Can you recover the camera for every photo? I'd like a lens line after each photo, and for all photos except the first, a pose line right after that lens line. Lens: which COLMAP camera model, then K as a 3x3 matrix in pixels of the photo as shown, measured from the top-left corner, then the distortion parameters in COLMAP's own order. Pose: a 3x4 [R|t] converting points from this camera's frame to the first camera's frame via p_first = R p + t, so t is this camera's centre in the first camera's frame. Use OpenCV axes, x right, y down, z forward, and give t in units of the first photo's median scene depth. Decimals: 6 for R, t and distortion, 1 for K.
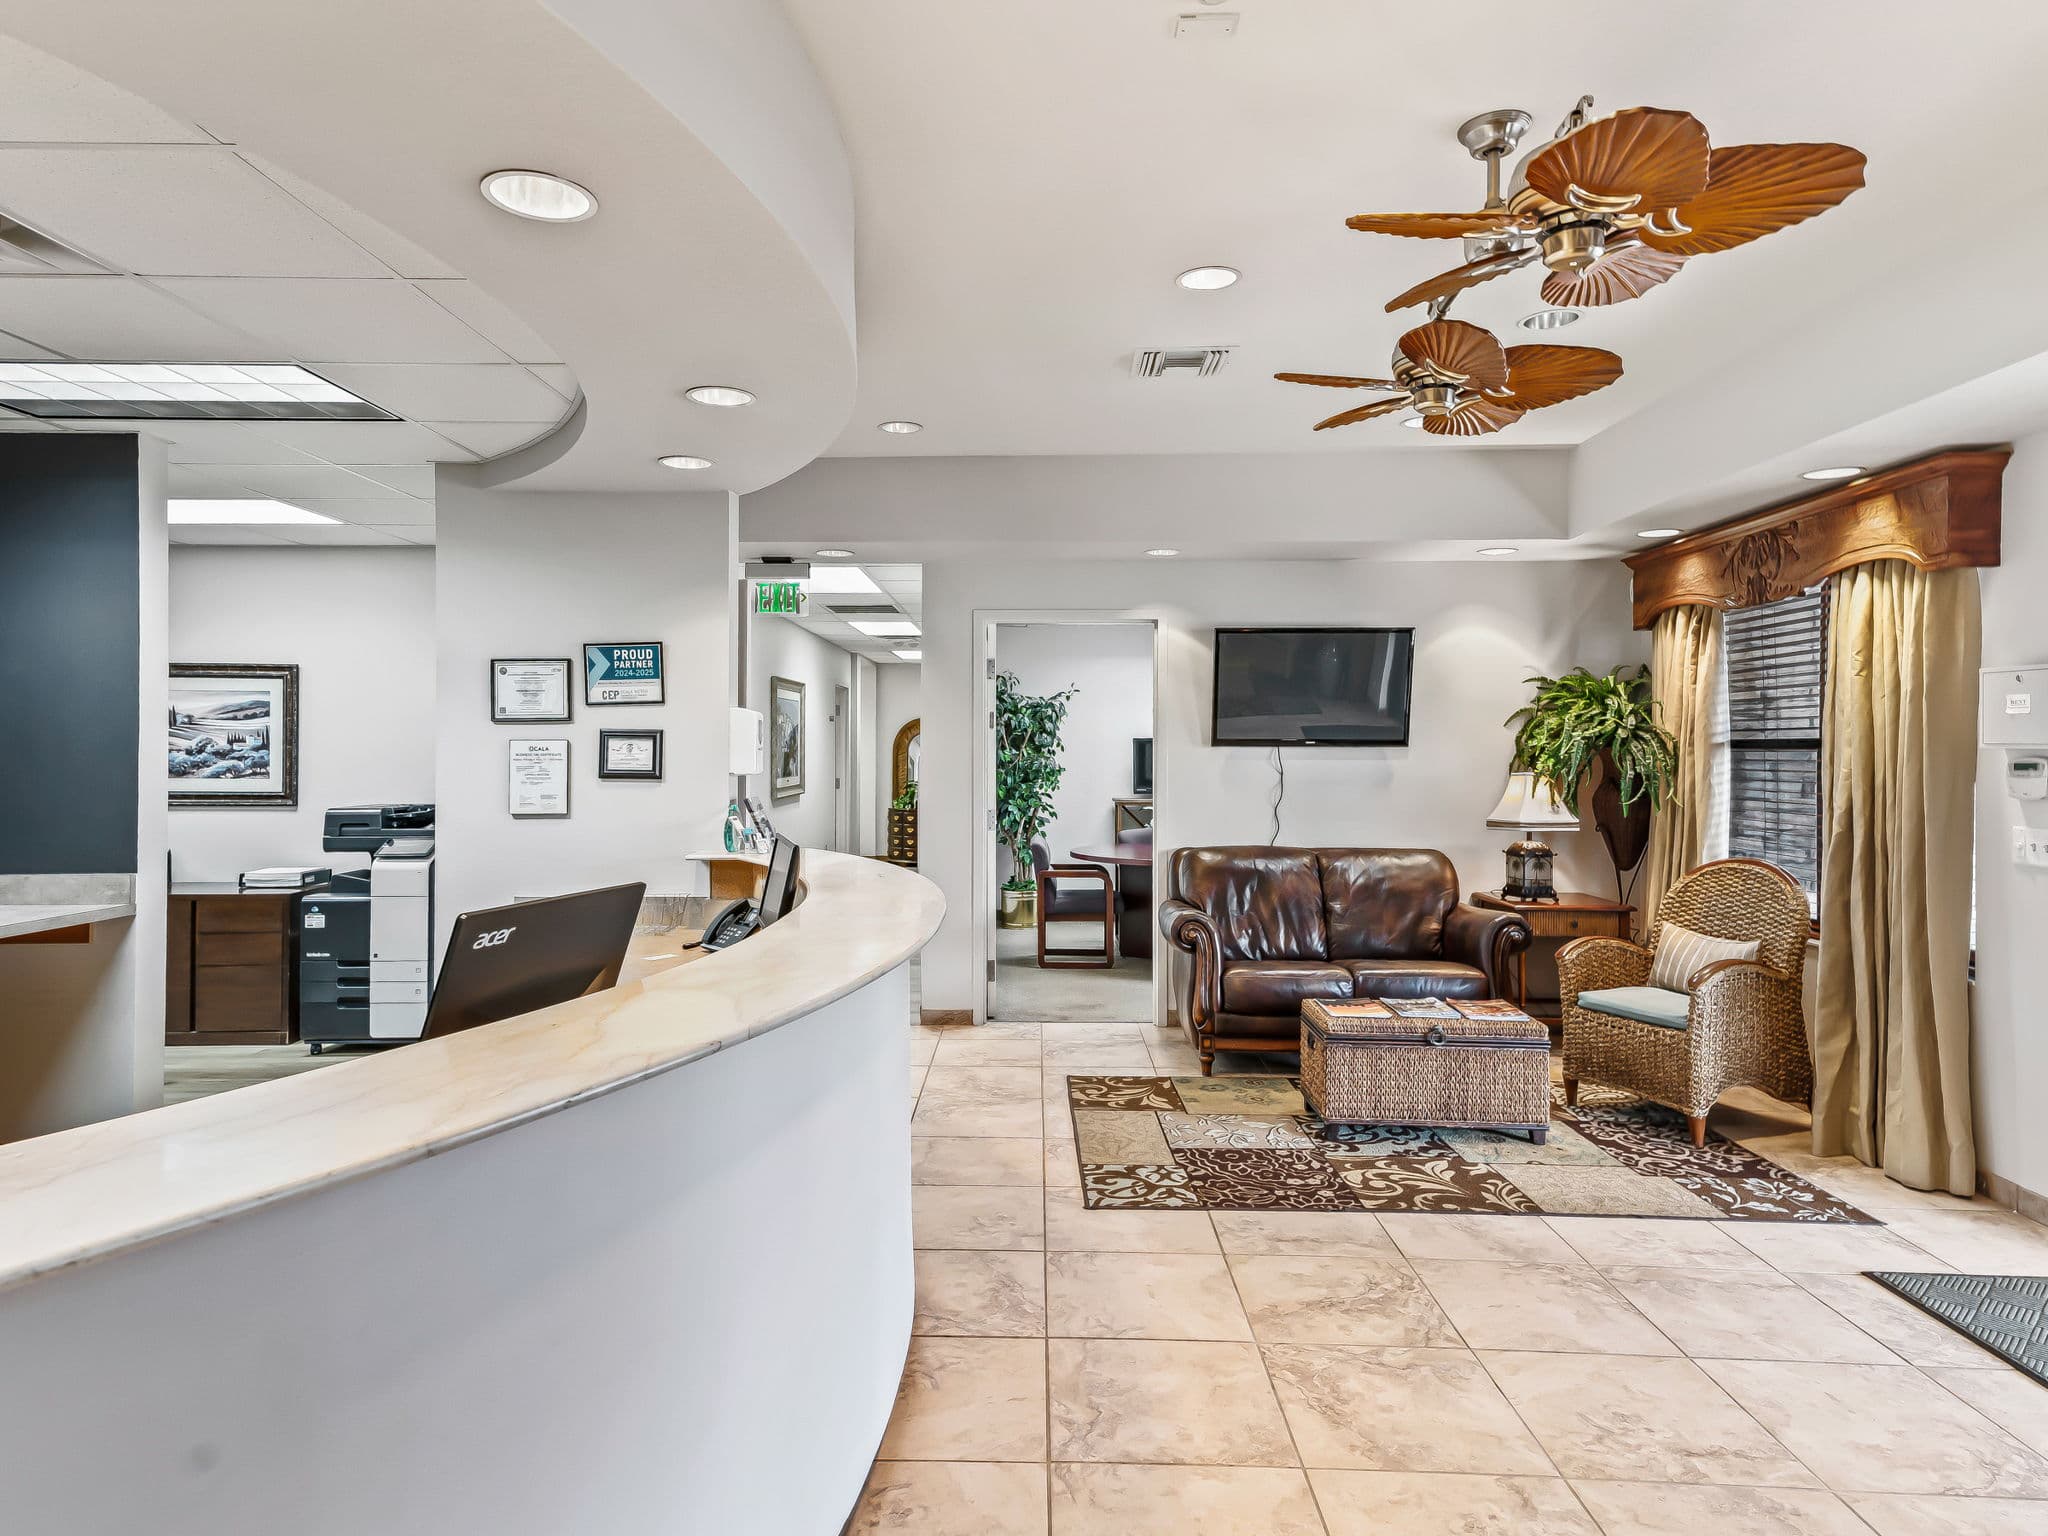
lens RADIAL K [[1207.9, 0, 1024.0], [0, 1207.9, 768.0], [0, 0, 1]] dist [0.051755, -0.000913]
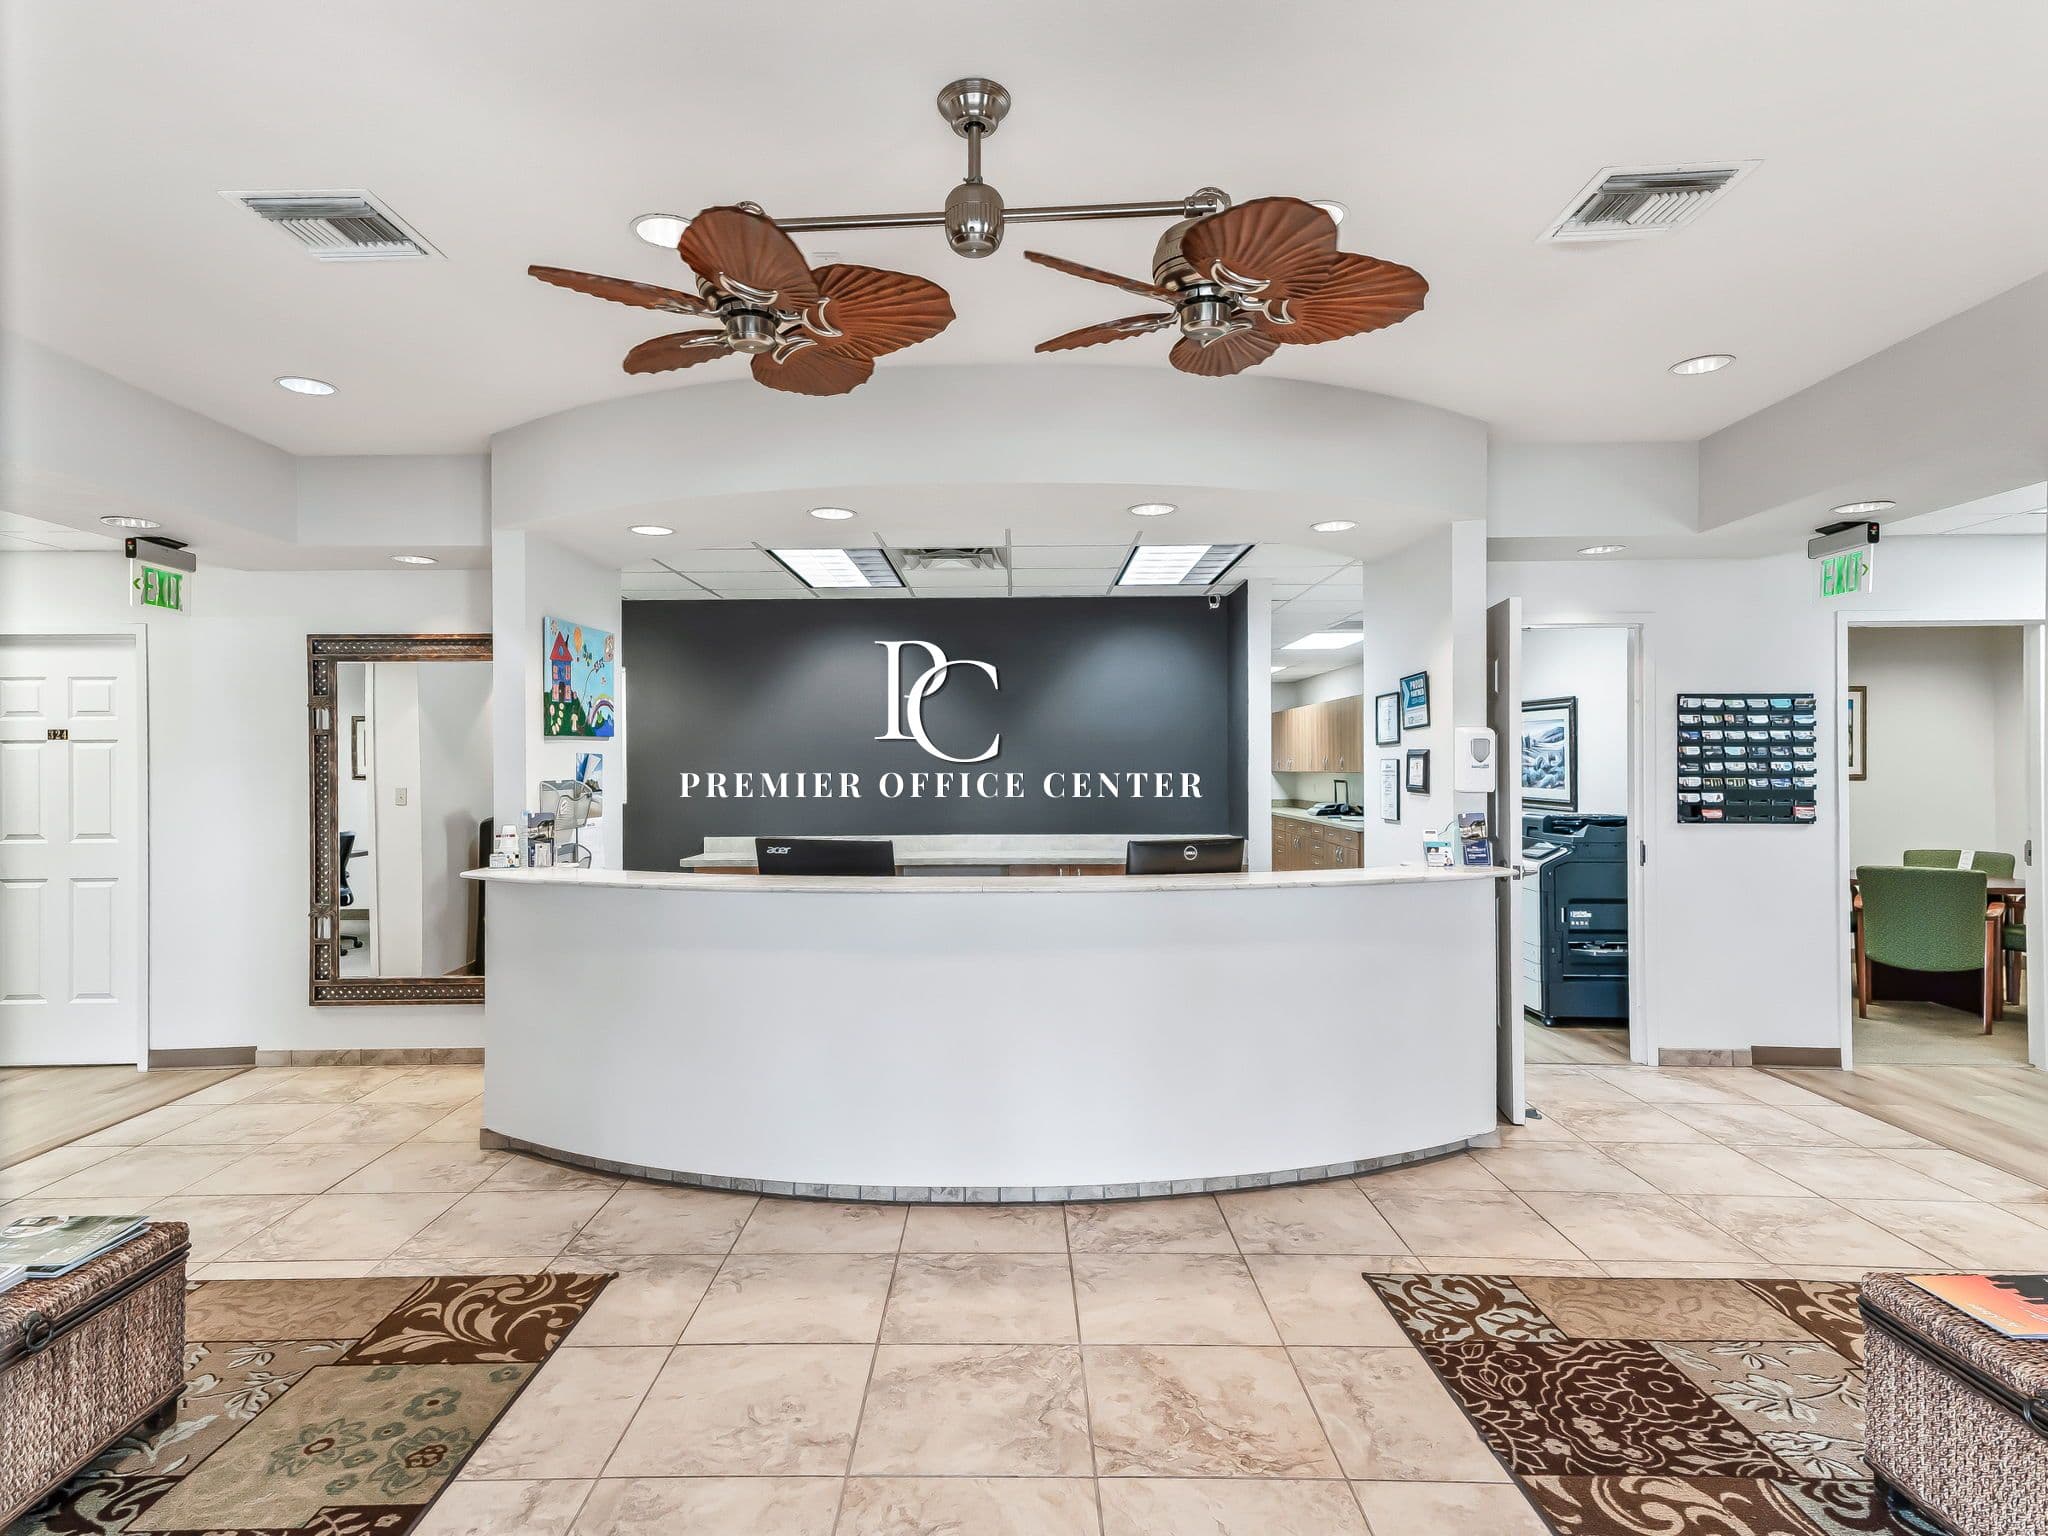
lens RADIAL K [[1153.7, 0, 1024.0], [0, 1153.7, 768.0], [0, 0, 1]] dist [0.052165, -0.000642]
pose [[0.002777, 0.000601, -0.999996, 0.853348], [-0.009262, 0.999957, 0.000575, -0.012614], [0.999953, 0.009261, 0.002783, 0.685532]]
